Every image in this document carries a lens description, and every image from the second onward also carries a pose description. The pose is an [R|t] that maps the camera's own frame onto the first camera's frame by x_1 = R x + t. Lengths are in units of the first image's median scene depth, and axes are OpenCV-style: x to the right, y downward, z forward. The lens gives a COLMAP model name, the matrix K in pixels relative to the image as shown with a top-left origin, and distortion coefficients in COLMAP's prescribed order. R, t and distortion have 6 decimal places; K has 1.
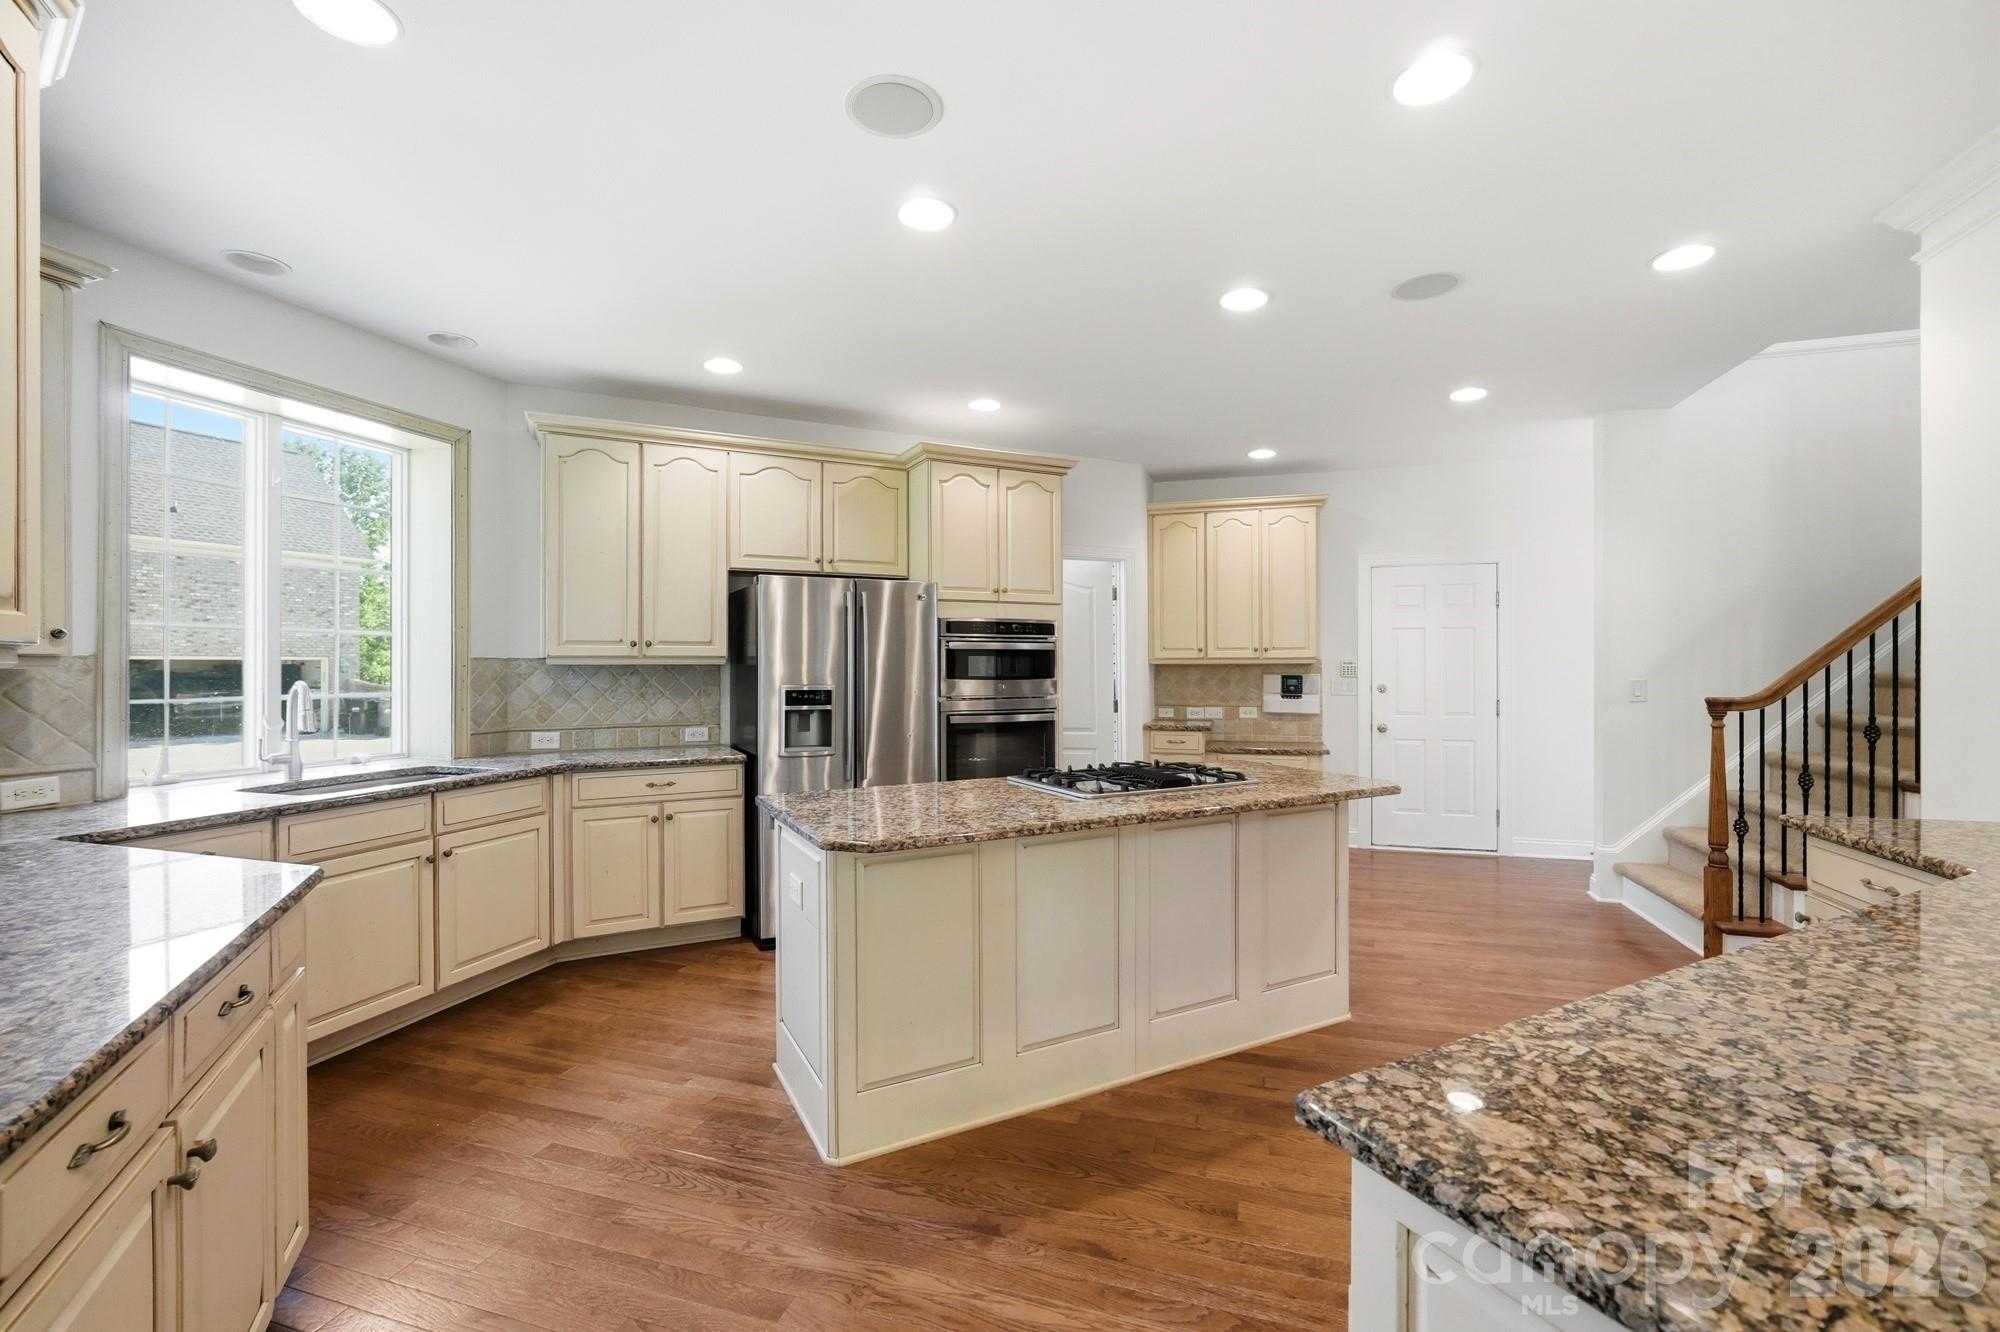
lens RADIAL K [[844.7, 0, 1002.6], [0, 844.7, 665.7], [0, 0, 1]] dist [-0.003068, -0.000173]
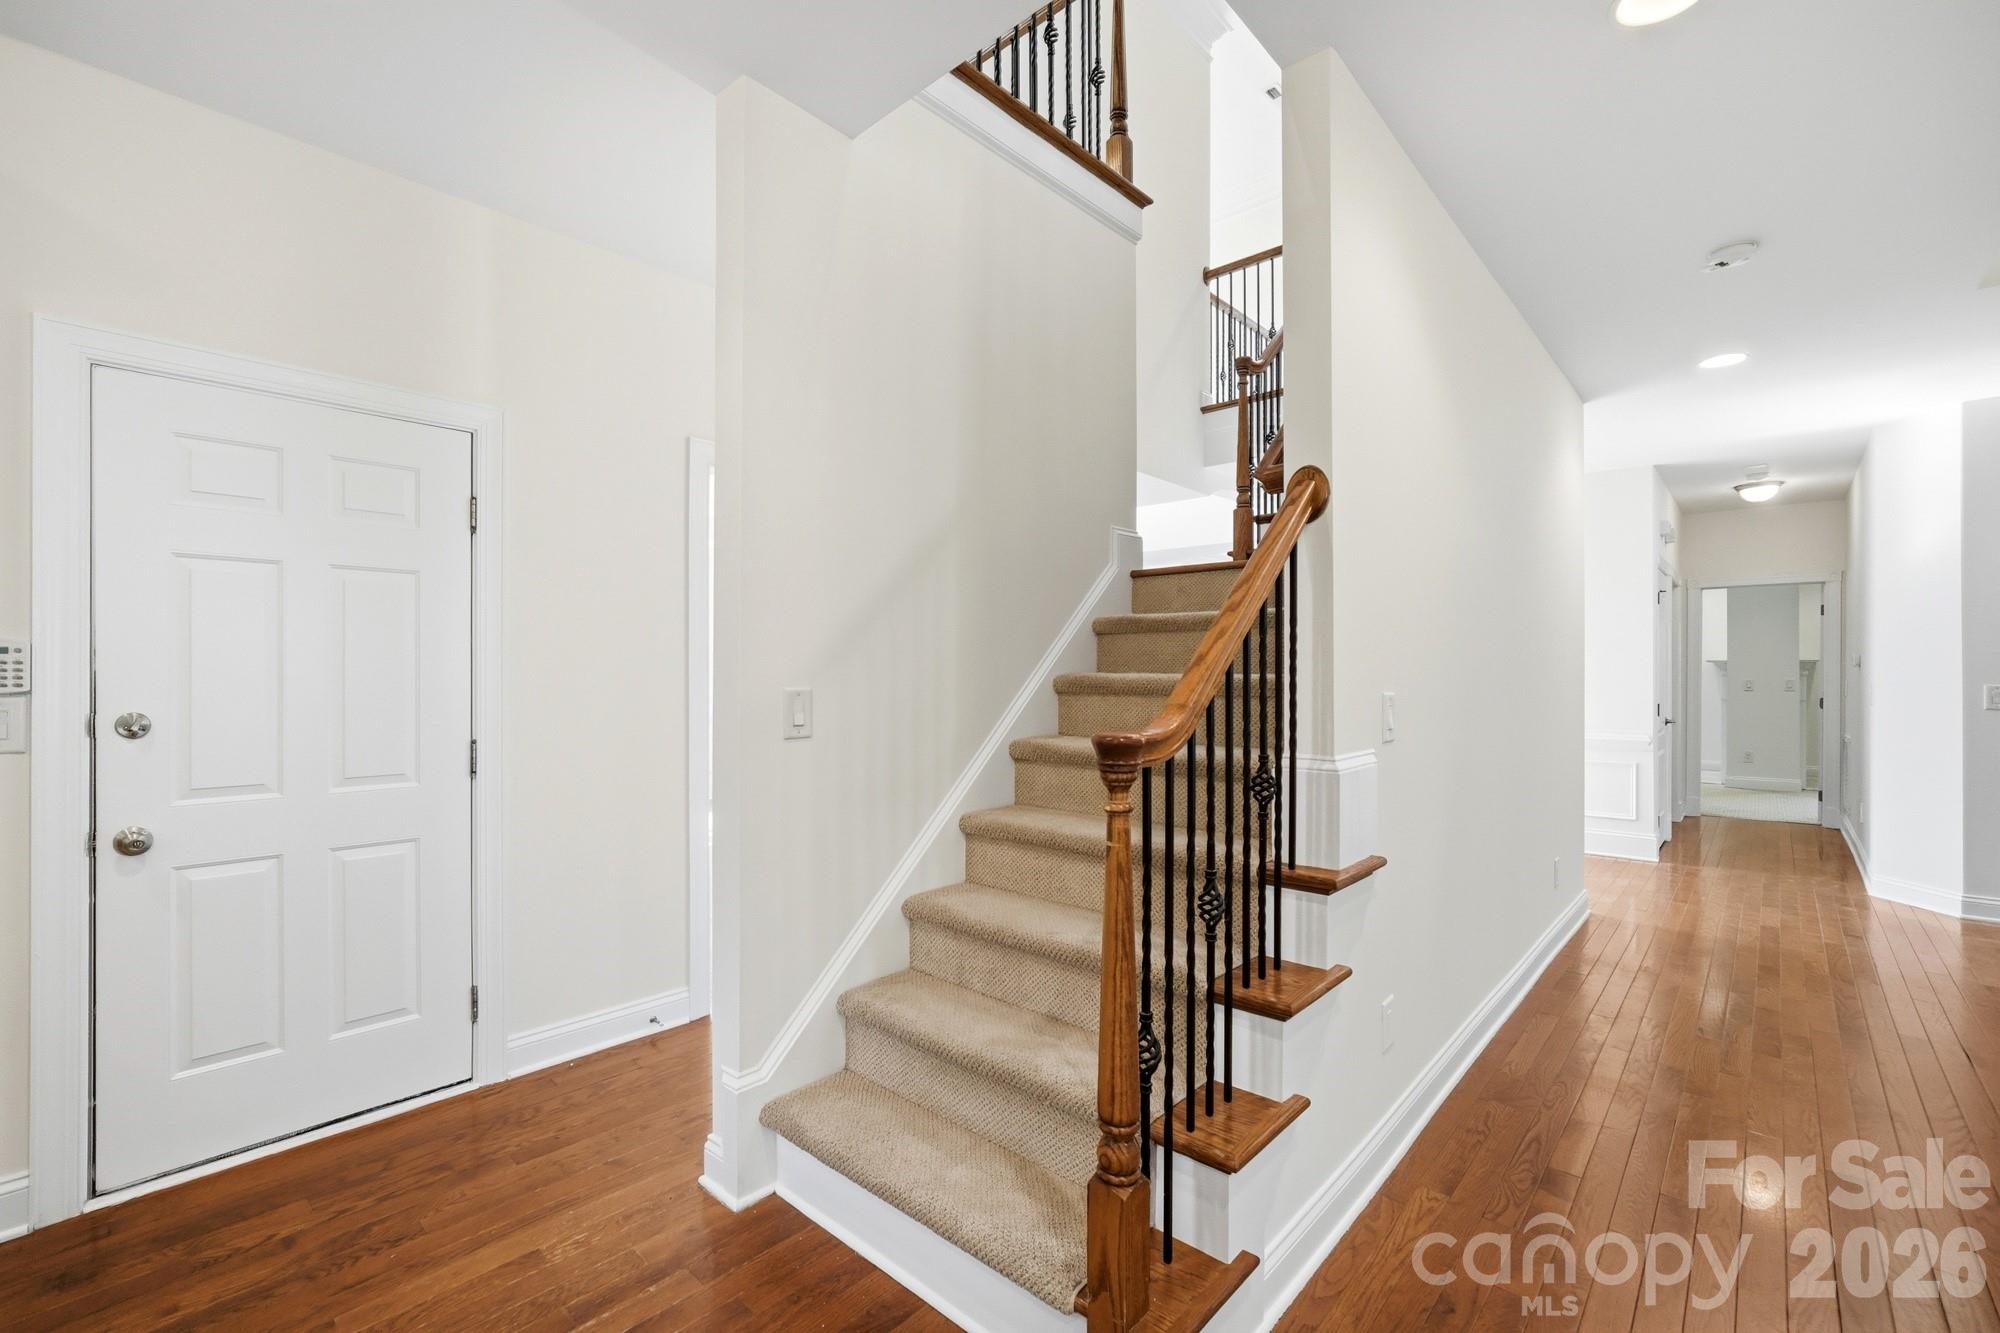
lens RADIAL K [[844.7, 0, 1004.4], [0, 844.7, 674.7], [0, 0, 1]] dist [-0.003068, -0.000173]
pose [[0.426073, 0.001312, 0.904688, 0.370215], [0.002702, 0.999993, -0.002722, 0.010284], [-0.904685, 0.003604, 0.426066, 0.679789]]
